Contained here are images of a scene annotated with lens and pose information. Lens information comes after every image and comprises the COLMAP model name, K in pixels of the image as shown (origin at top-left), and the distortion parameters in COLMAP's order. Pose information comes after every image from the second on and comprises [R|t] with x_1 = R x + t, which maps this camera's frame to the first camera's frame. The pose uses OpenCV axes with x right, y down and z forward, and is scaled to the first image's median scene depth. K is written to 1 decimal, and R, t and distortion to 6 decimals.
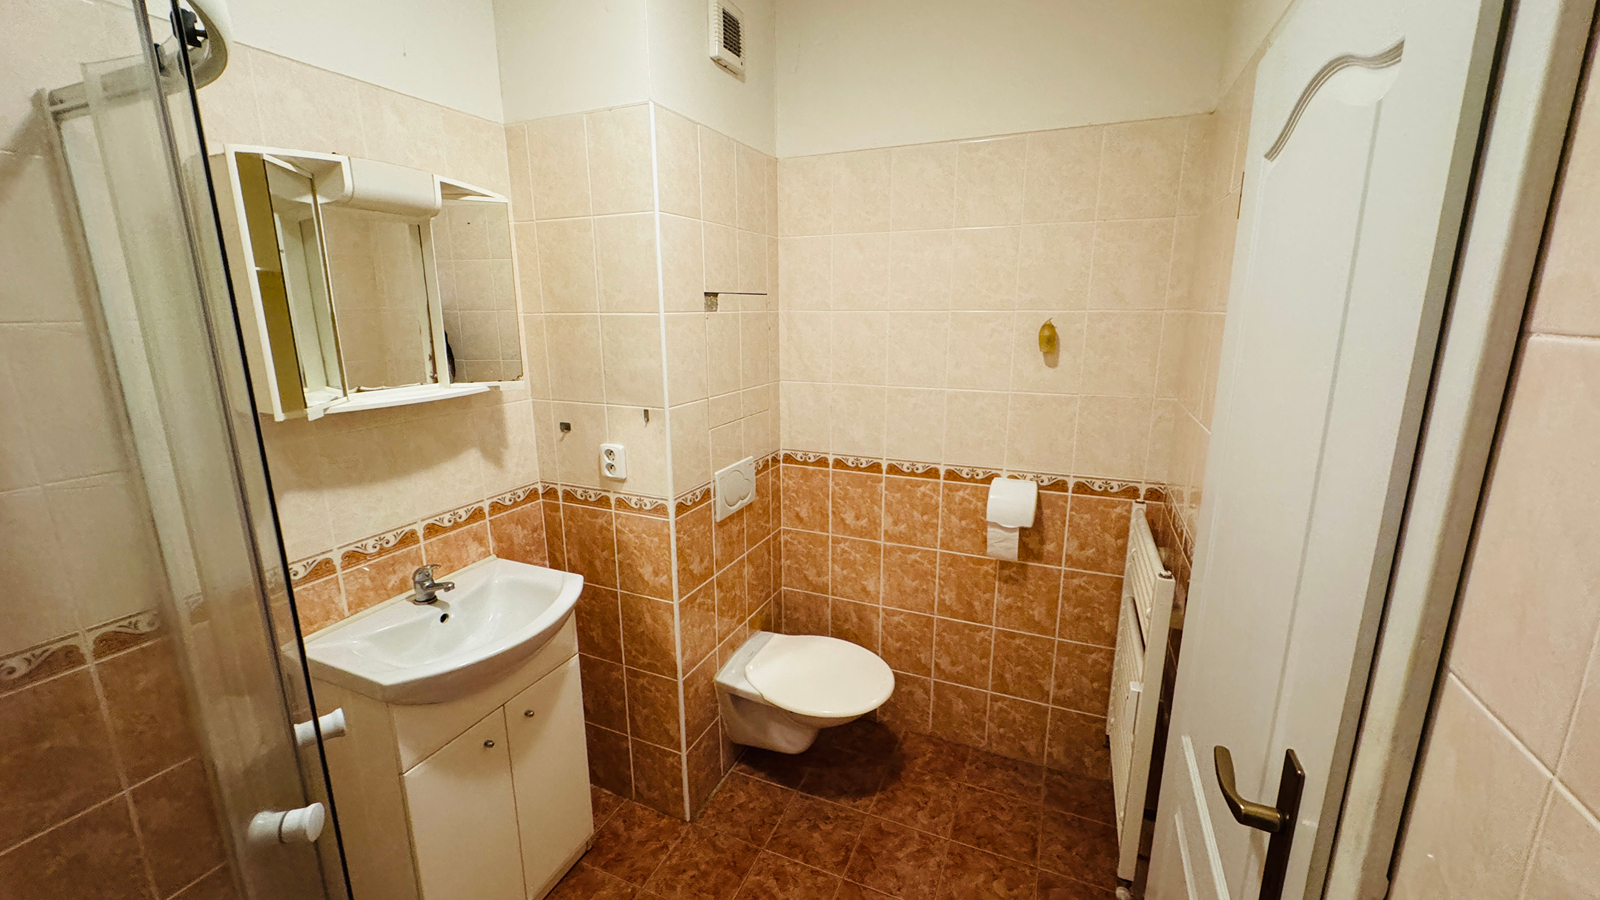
lens RADIAL K [[639.9, 0, 799.6], [0, 639.9, 448.6], [0, 0, 1]] dist [-0.000411, -0.000353]
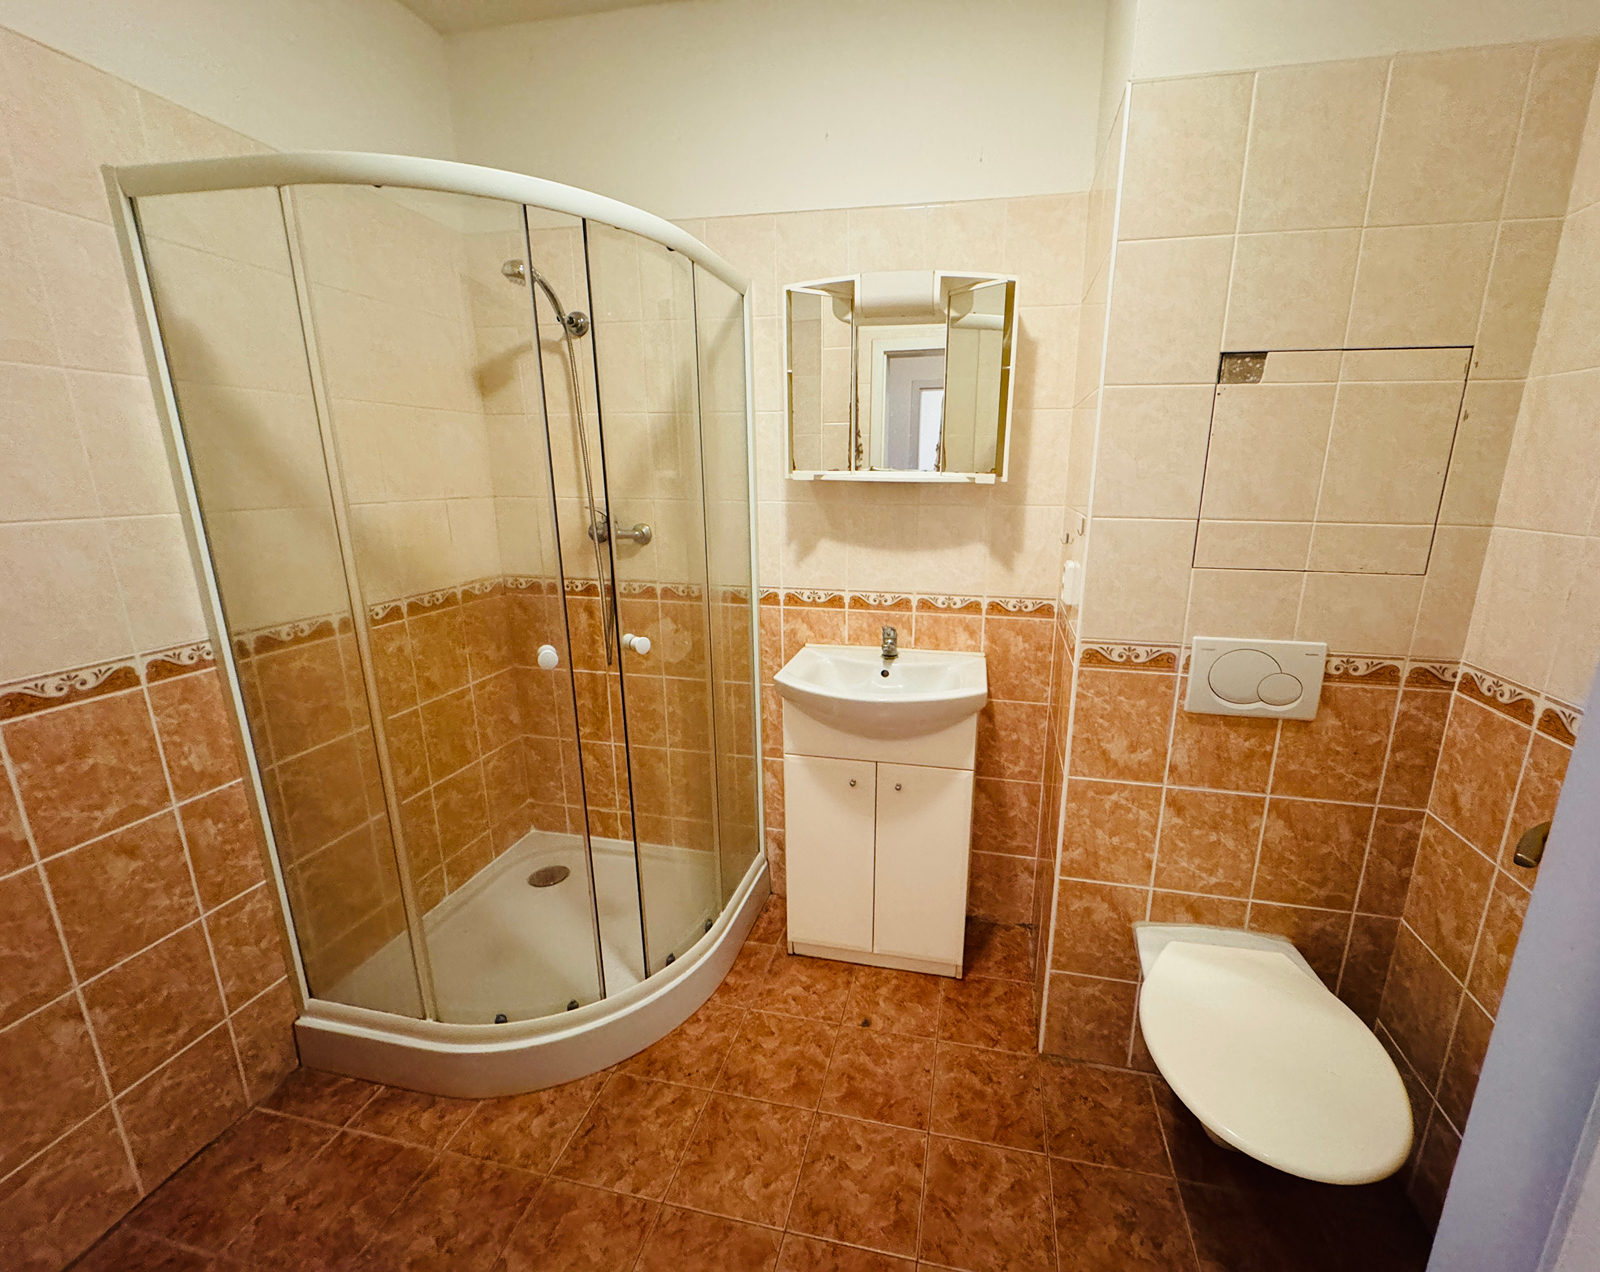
lens RADIAL K [[676.4, 0, 852.0], [0, 676.4, 634.5], [0, 0, 1]] dist [-0.001079, 0.000003]
pose [[0.206730, 0.235857, -0.949544, 0.469269], [-0.224071, 0.956128, 0.188709, -0.016923], [0.952394, 0.173754, 0.250509, 0.503309]]
